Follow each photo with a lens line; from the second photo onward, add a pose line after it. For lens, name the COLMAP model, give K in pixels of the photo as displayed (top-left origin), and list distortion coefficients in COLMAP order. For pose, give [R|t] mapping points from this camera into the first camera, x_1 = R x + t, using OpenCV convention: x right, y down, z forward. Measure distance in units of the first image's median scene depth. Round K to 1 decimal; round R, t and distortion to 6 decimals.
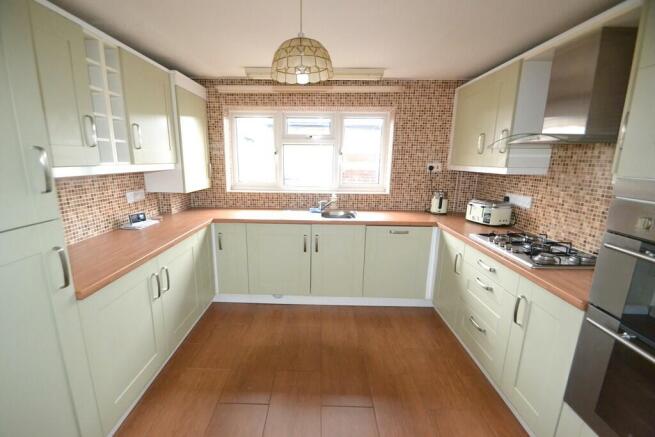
lens RADIAL K [[290.4, 0, 313.1], [0, 290.4, 223.7], [0, 0, 1]] dist [0.012639, -0.015362]
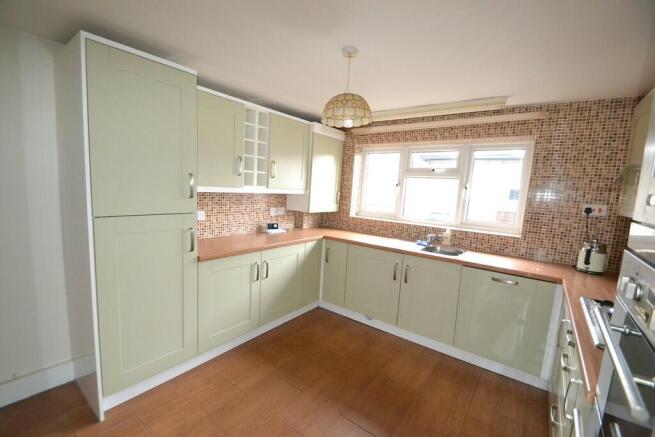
lens RADIAL K [[290.4, 0, 313.1], [0, 290.4, 223.7], [0, 0, 1]] dist [0.012639, -0.015362]
pose [[0.799020, 0.110138, -0.591132, 0.329249], [-0.174207, 0.983321, -0.052262, 0.005822], [0.575517, 0.144738, 0.804880, -0.012131]]
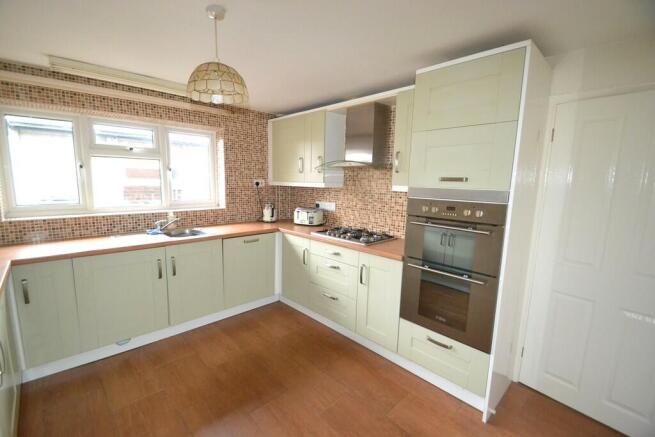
lens RADIAL K [[290.4, 0, 313.1], [0, 290.4, 223.7], [0, 0, 1]] dist [0.012639, -0.015362]
pose [[0.717992, -0.103802, 0.688268, -0.291353], [0.140879, 0.990024, 0.002350, -0.005182], [-0.681646, 0.095275, 0.725453, 0.022255]]
